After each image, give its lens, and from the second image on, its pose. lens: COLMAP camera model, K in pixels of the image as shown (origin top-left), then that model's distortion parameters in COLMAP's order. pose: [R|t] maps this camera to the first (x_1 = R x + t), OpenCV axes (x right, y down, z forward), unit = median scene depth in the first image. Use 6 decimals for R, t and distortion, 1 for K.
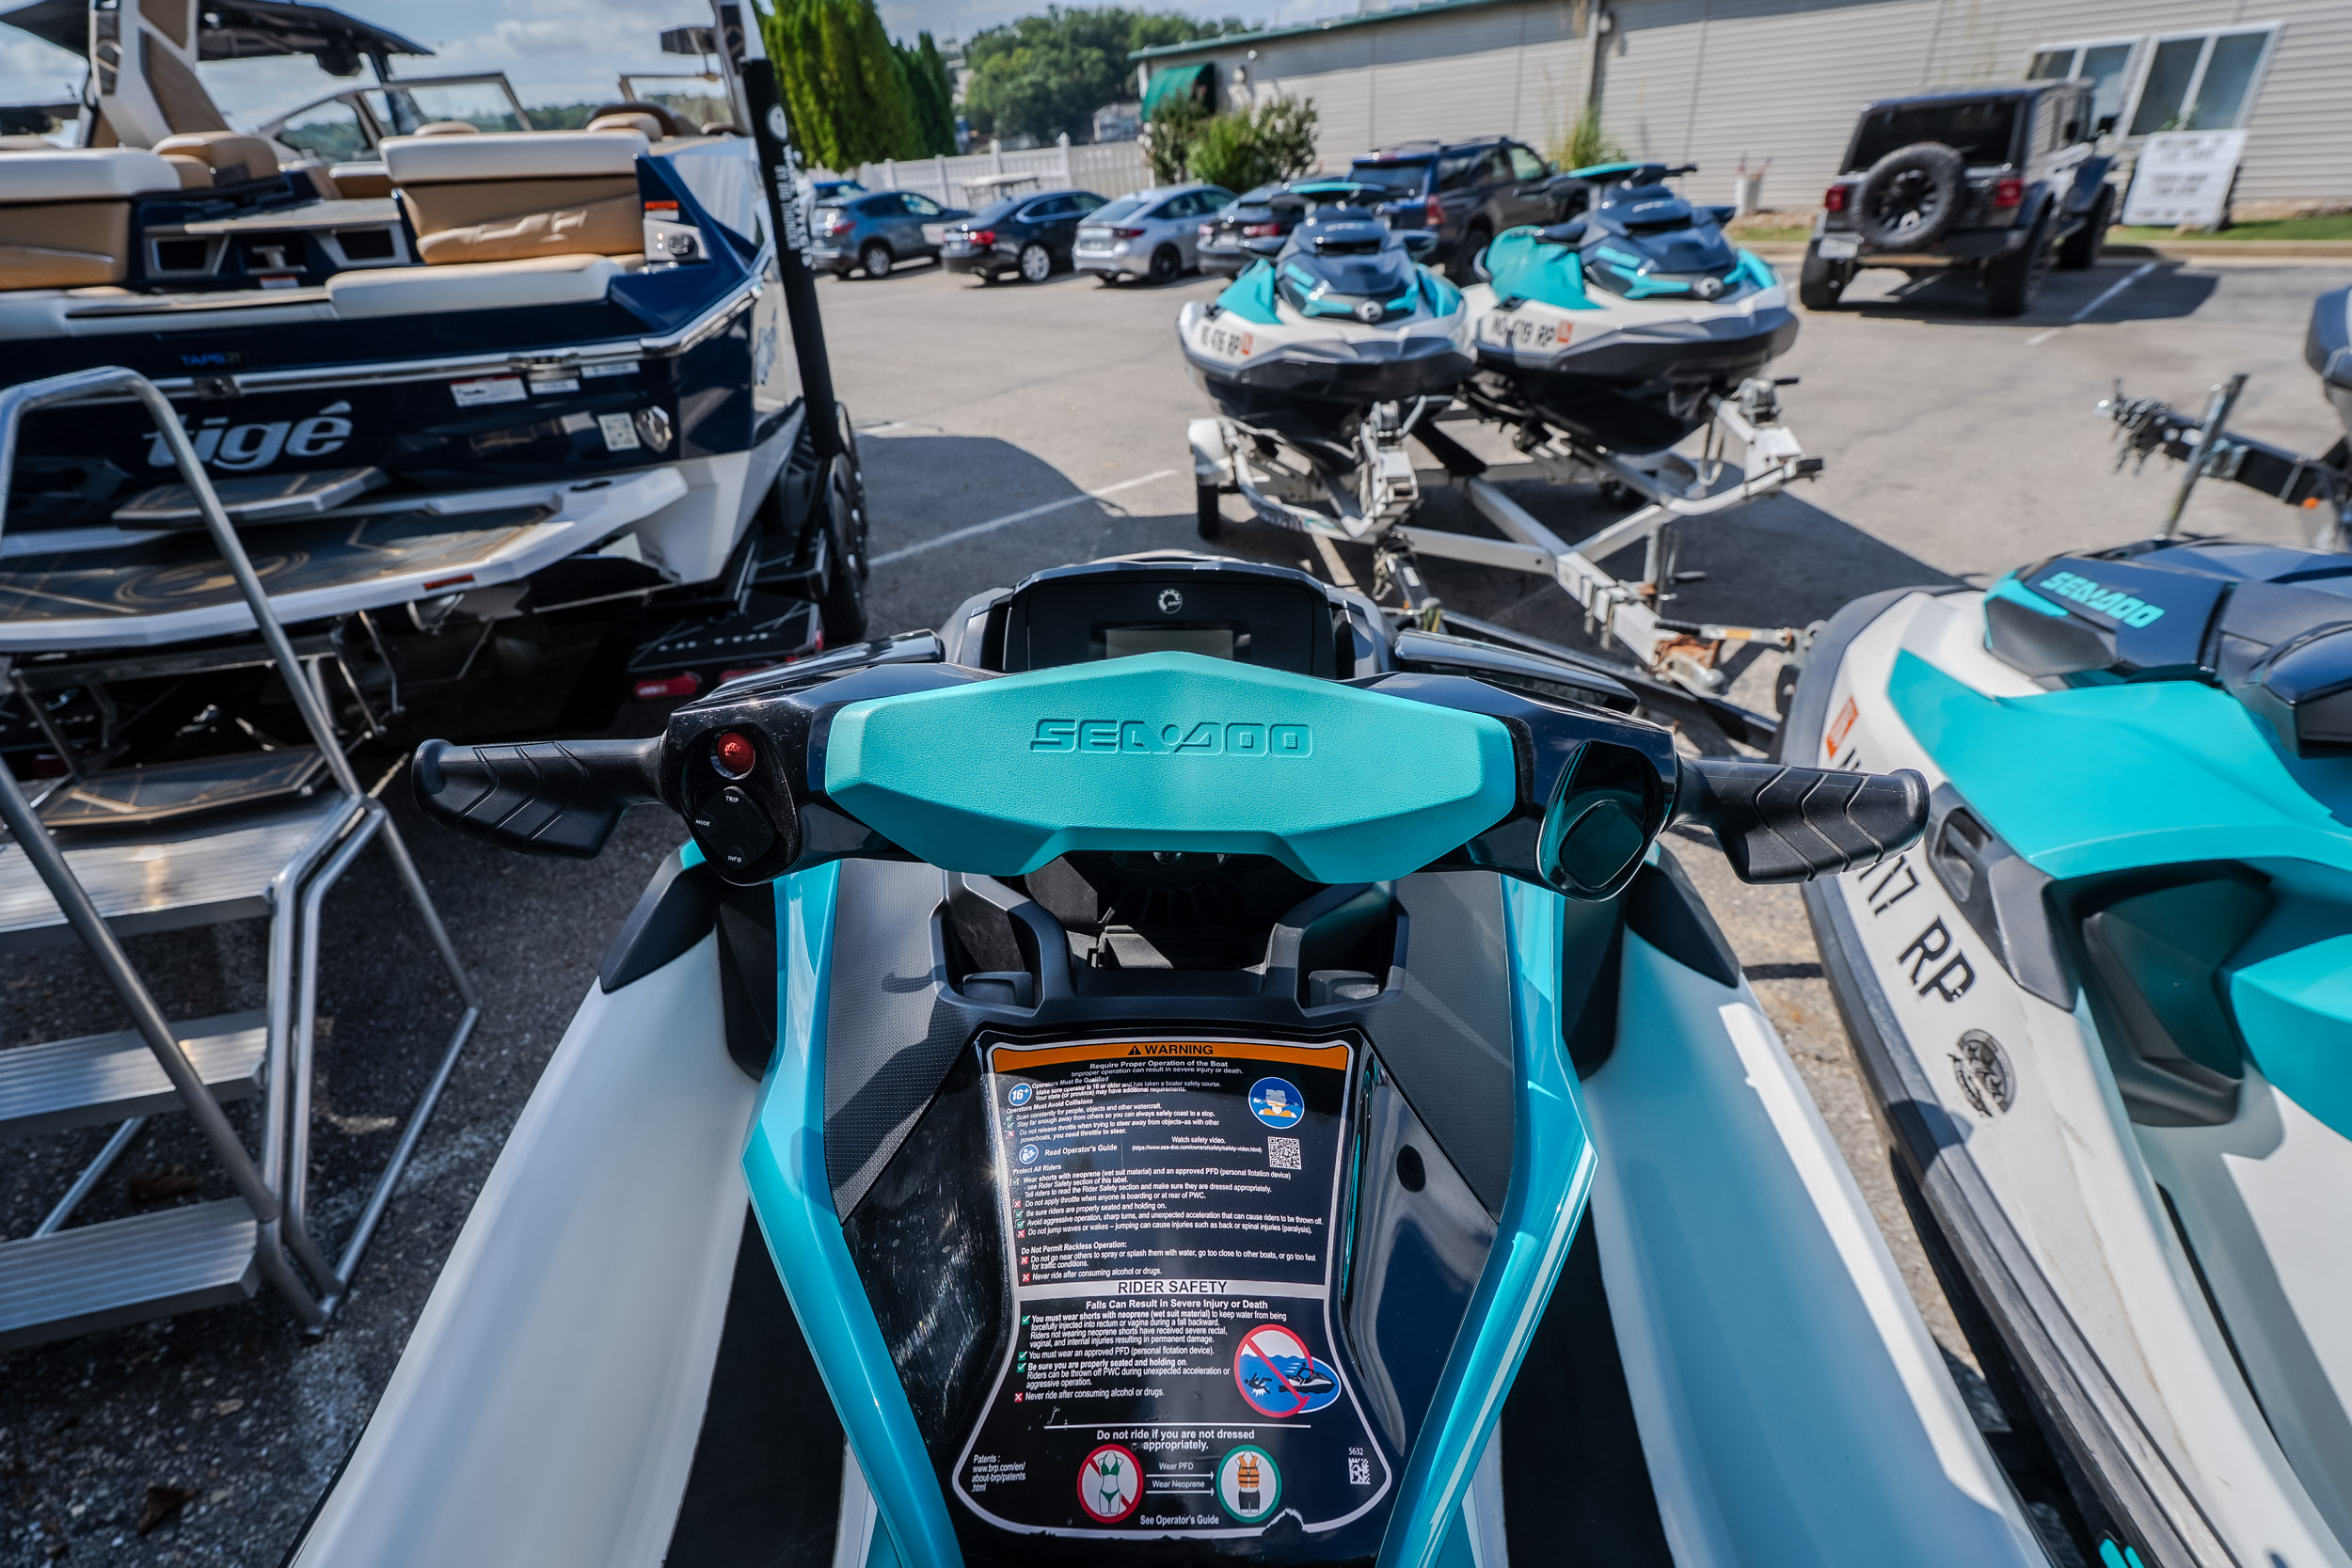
lens RADIAL K [[1065.1, 0, 1176.0], [0, 1065.1, 784.0], [0, 0, 1]] dist [-0.001704, 0.000821]
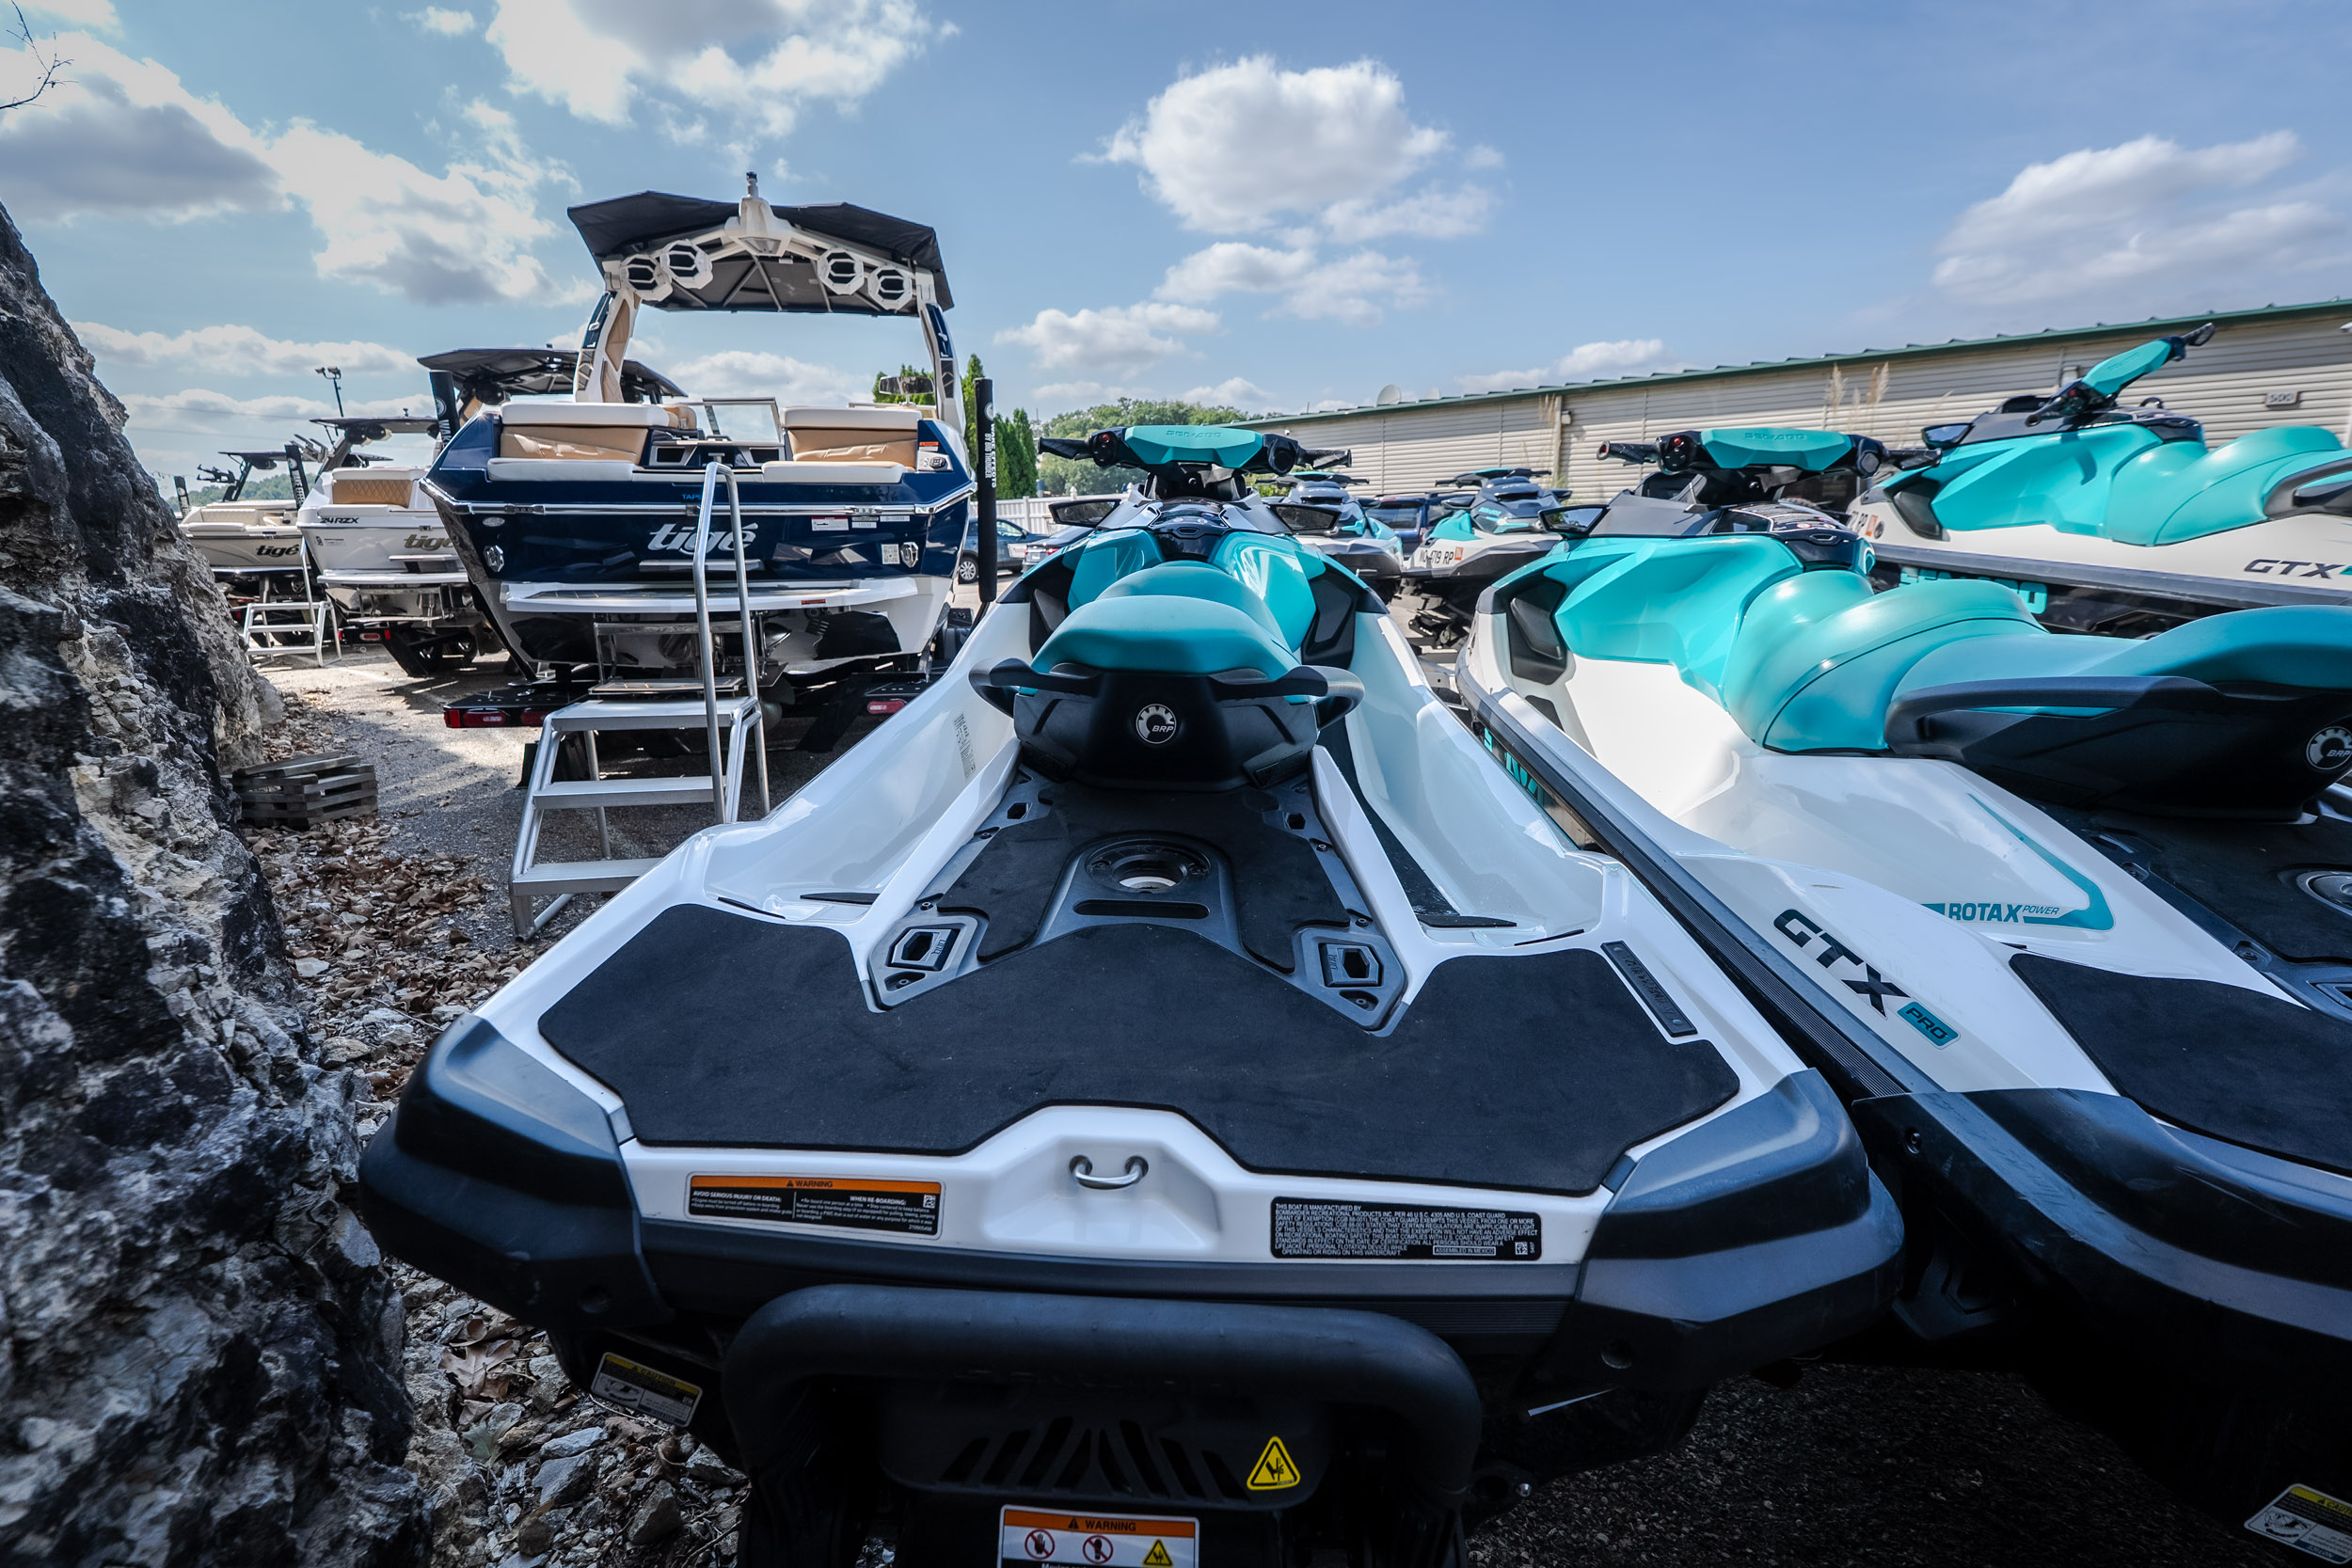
lens RADIAL K [[1065.1, 0, 1176.0], [0, 1065.1, 784.0], [0, 0, 1]] dist [-0.001704, 0.000821]
pose [[0.998315, 0.048678, -0.031600, 0.014326], [-0.055648, 0.957470, -0.283115, 0.361411], [0.016475, 0.284396, 0.958565, -0.407163]]
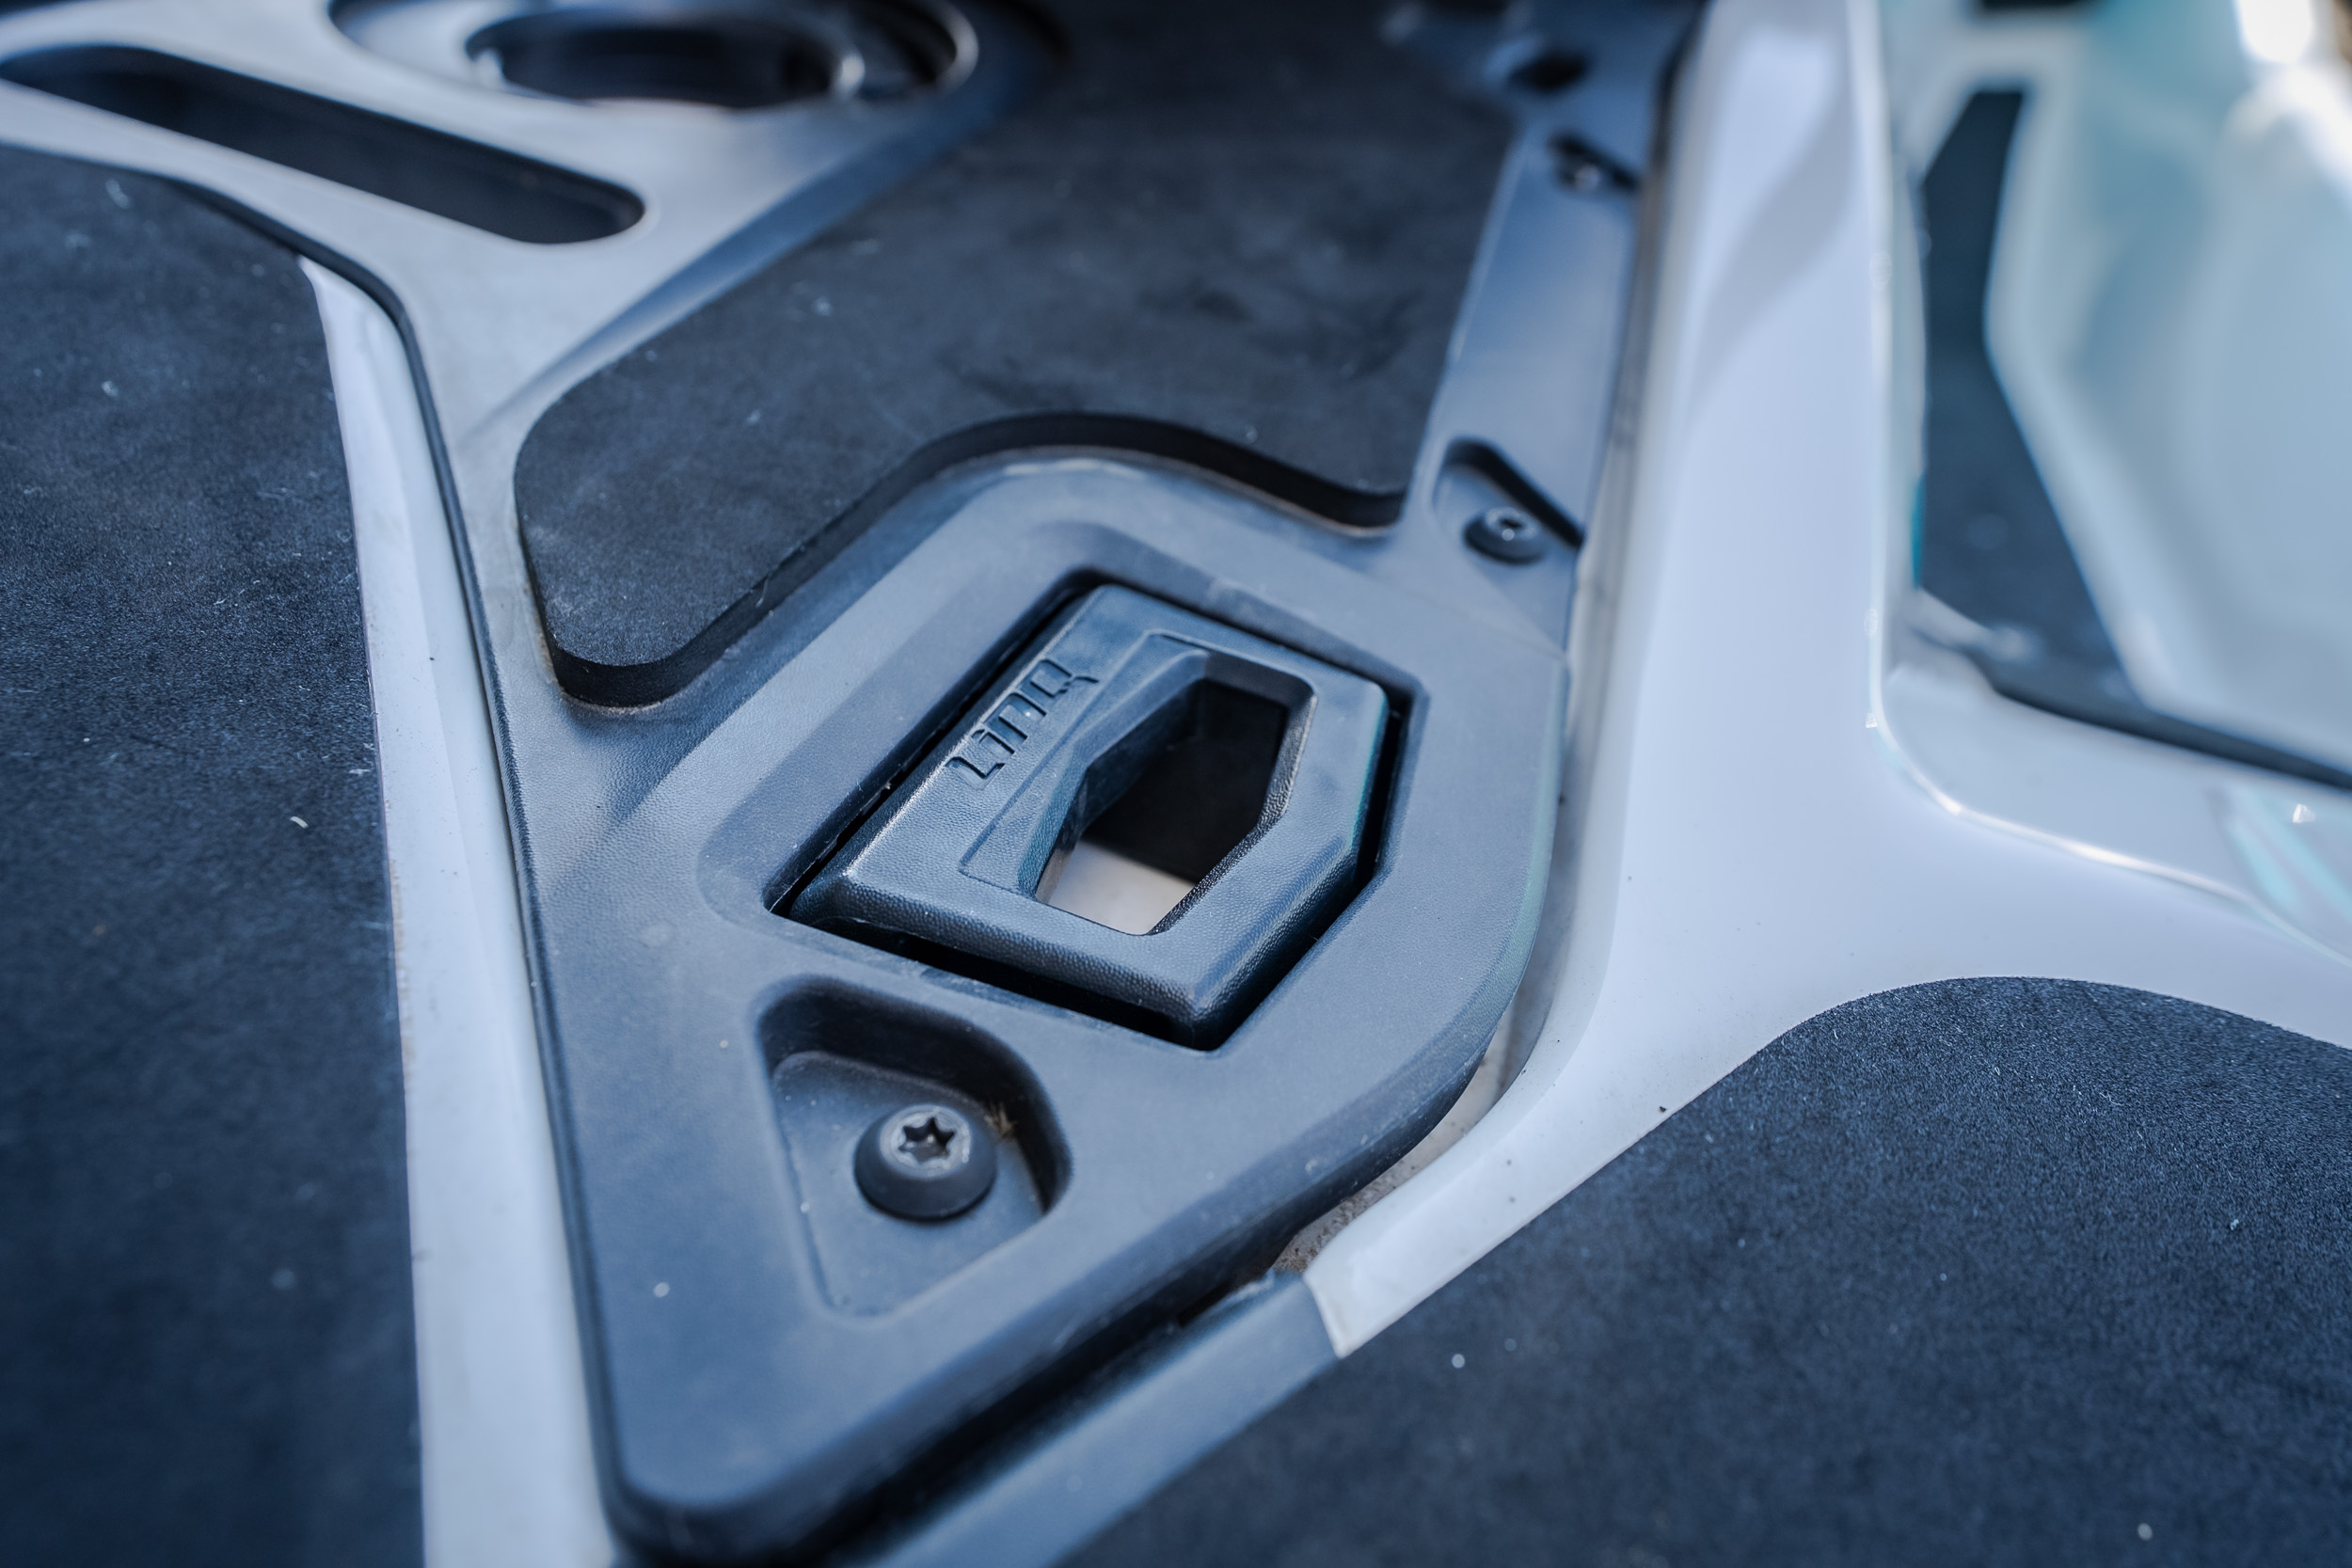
lens RADIAL K [[1777.8, 0, 1176.0], [0, 1777.8, 784.0], [0, 0, 1]] dist [-0.002786, -0.001945]
pose [[0.909903, 0.346301, -0.228369, 0.062947], [-0.351606, 0.935968, 0.018390, 0.327777], [0.220114, 0.063562, 0.973401, -0.203634]]
